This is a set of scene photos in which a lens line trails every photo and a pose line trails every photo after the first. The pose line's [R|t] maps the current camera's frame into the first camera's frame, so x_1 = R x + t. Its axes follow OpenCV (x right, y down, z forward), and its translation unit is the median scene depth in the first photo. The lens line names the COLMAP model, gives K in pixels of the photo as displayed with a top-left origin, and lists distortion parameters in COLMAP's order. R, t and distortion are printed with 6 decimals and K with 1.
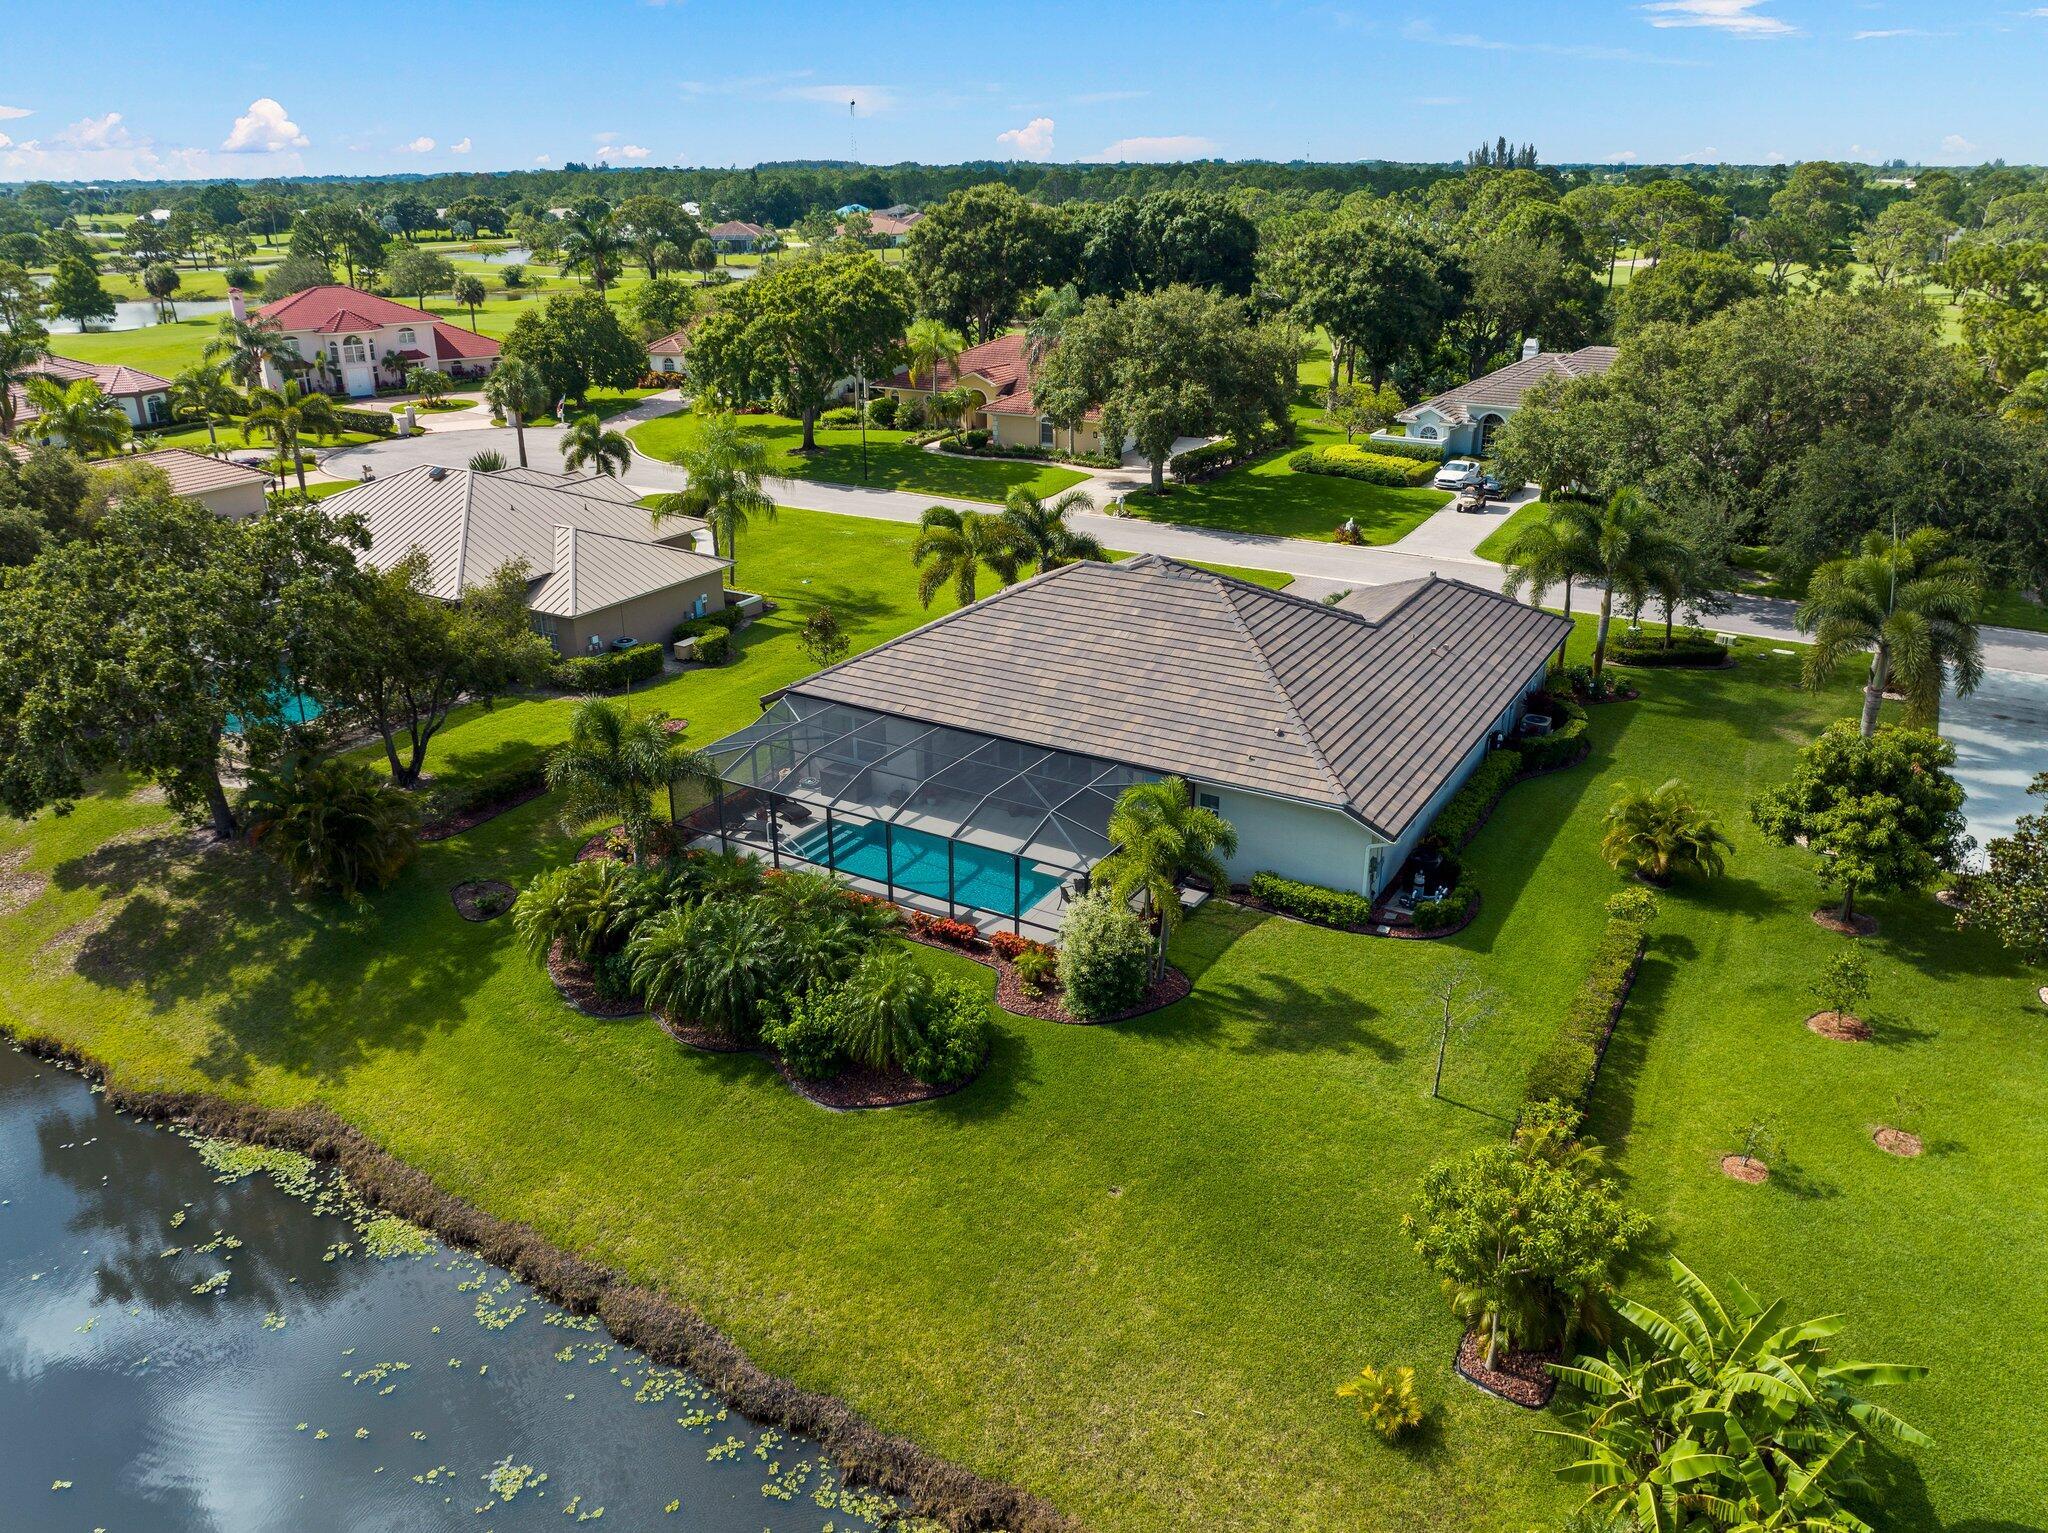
lens RADIAL K [[1462.0, 0, 1029.7], [0, 1462.0, 759.9], [0, 0, 1]] dist [-0.038477, 0.000744]
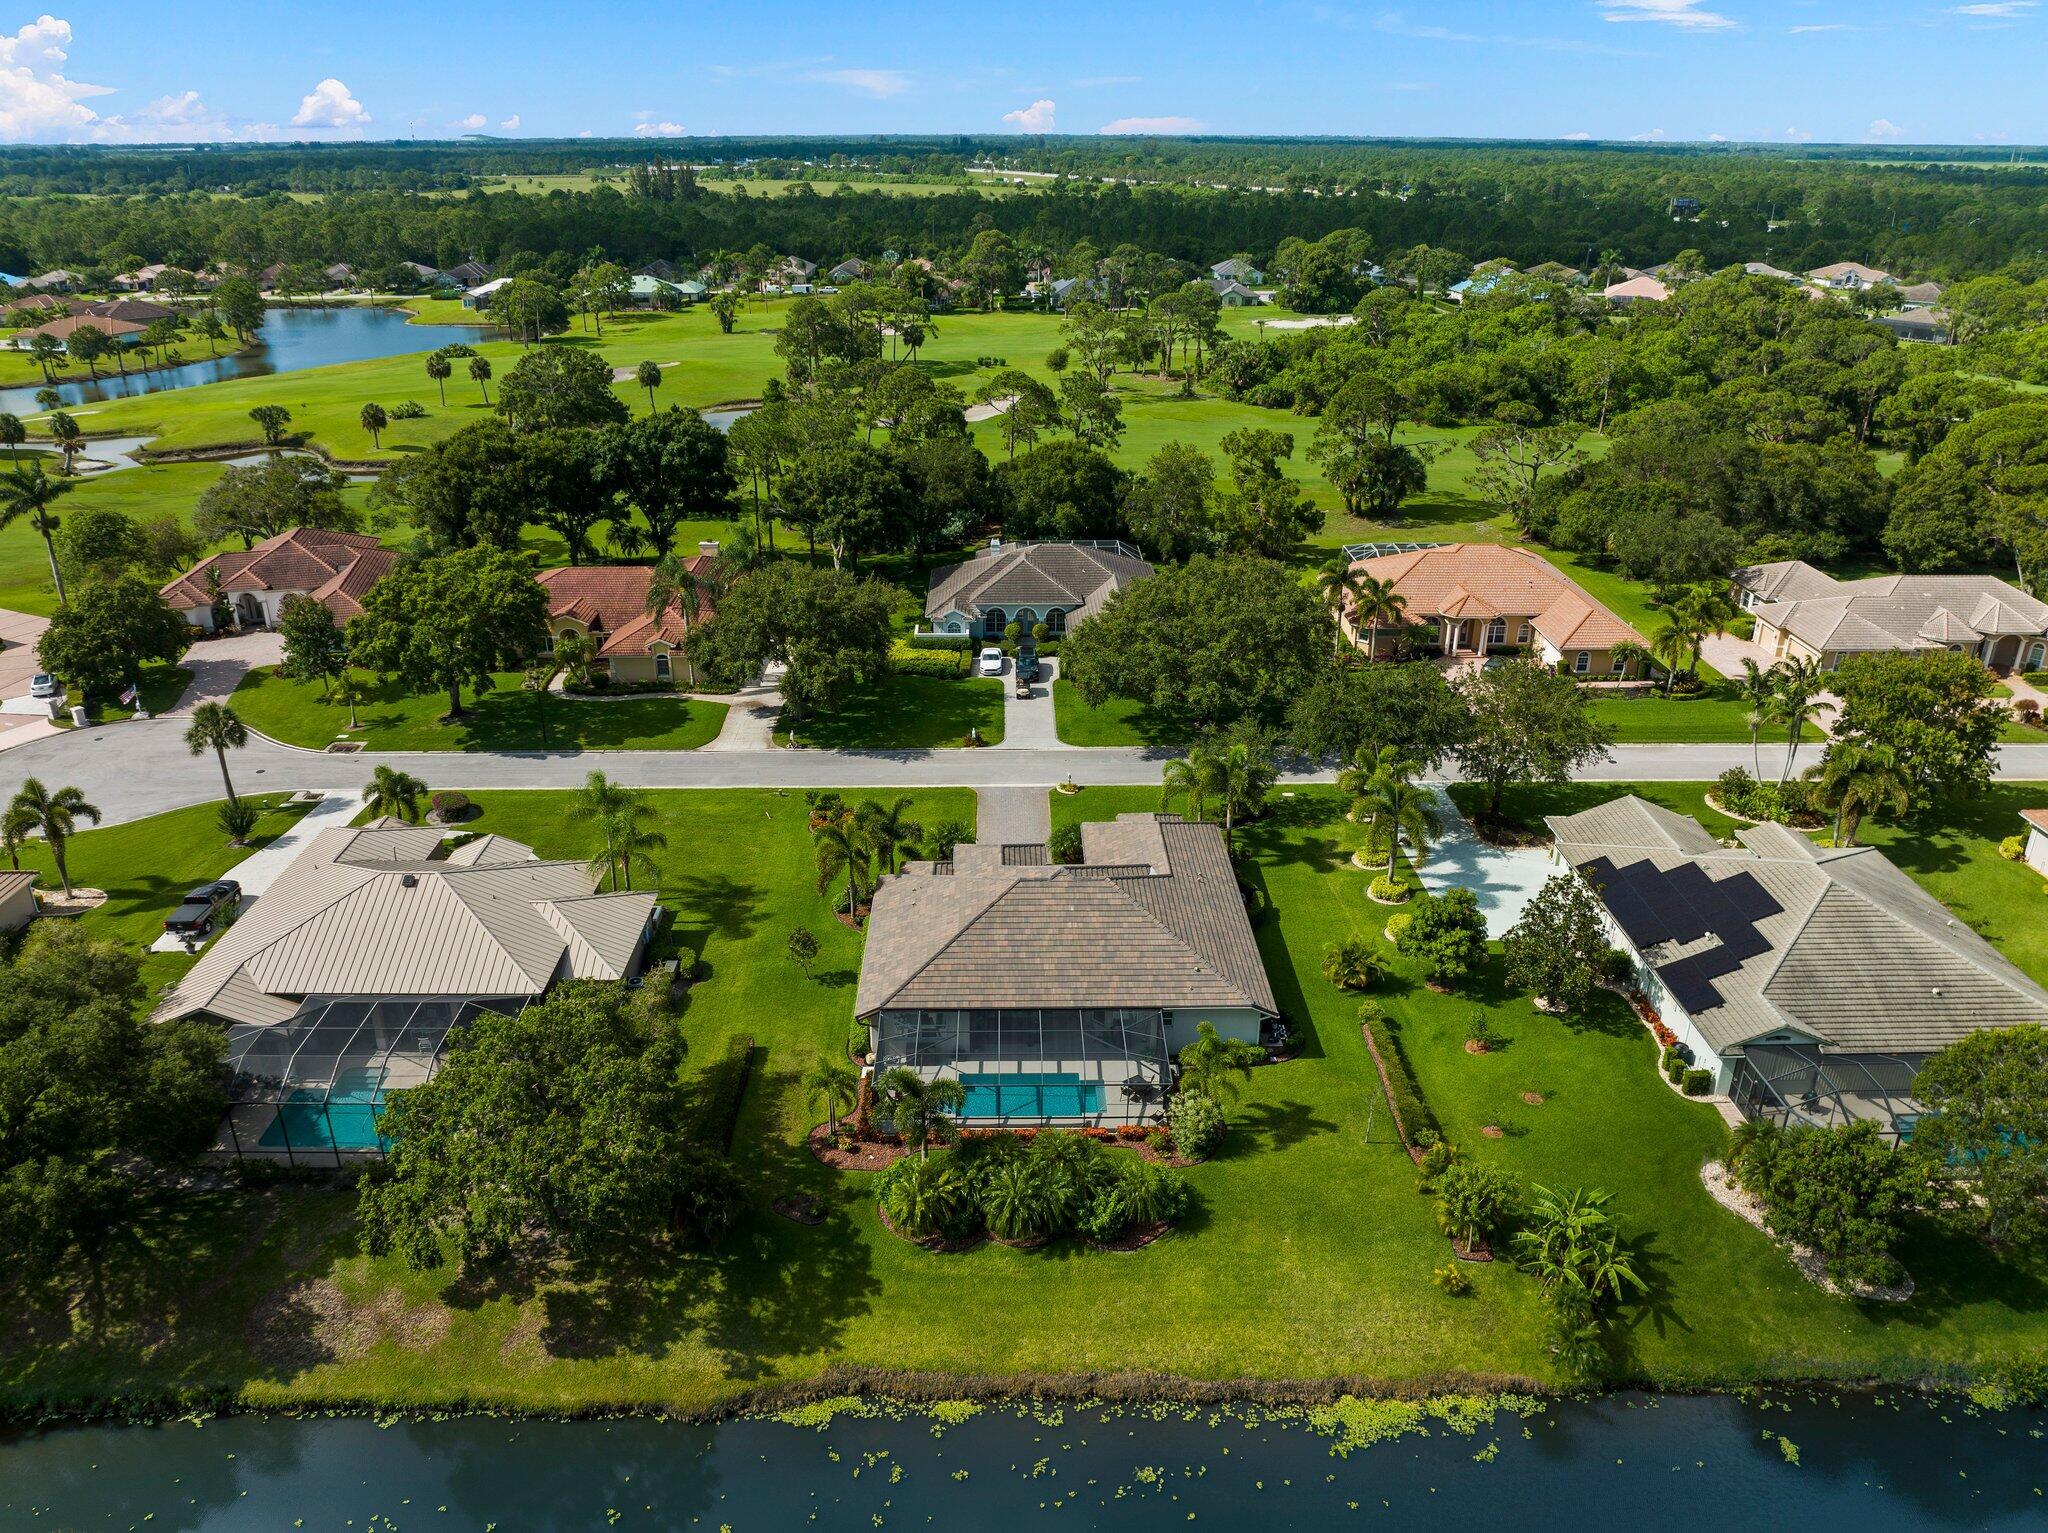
lens RADIAL K [[1443.6, 0, 1022.9], [0, 1443.6, 760.4], [0, 0, 1]] dist [-0.041689, -0.001308]
pose [[0.852194, -0.201466, 0.482884, -0.937098], [0.192622, 0.978882, 0.068464, -0.495824], [-0.486480, 0.034670, 0.873004, -0.541664]]
